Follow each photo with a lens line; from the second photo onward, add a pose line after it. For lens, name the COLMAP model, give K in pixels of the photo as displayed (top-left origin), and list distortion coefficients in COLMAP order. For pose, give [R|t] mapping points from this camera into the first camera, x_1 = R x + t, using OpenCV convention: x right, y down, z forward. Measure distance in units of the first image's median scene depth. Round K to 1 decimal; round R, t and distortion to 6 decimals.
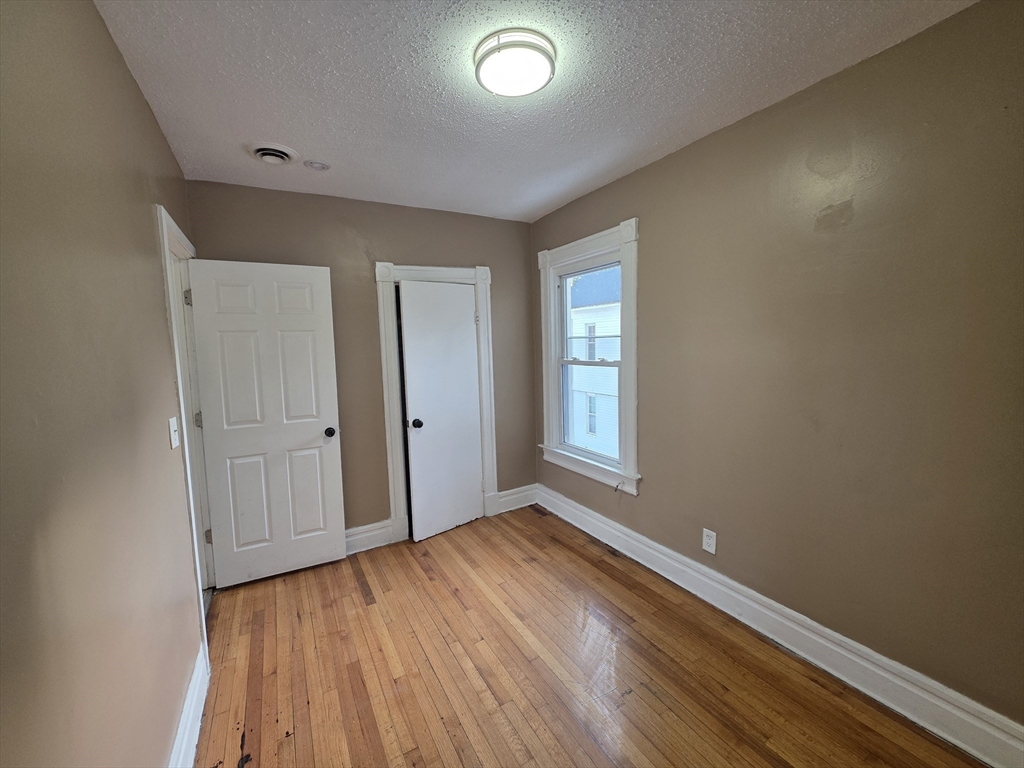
lens RADIAL K [[407.4, 0, 508.0], [0, 407.4, 378.4], [0, 0, 1]] dist [0.005147, -0.000153]
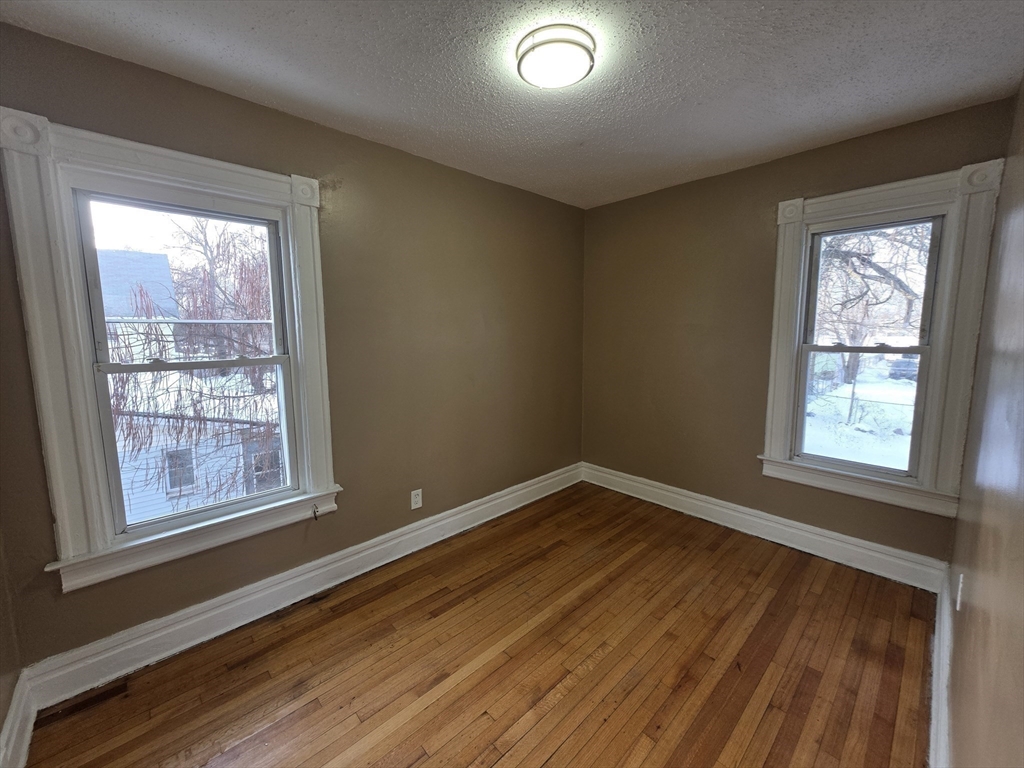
lens RADIAL K [[407.4, 0, 508.0], [0, 407.4, 378.4], [0, 0, 1]] dist [0.005147, -0.000153]
pose [[-0.219176, -0.089851, 0.971539, -0.612423], [0.096896, 0.988824, 0.113308, -0.052645], [-0.970862, 0.118973, -0.208020, 0.840499]]
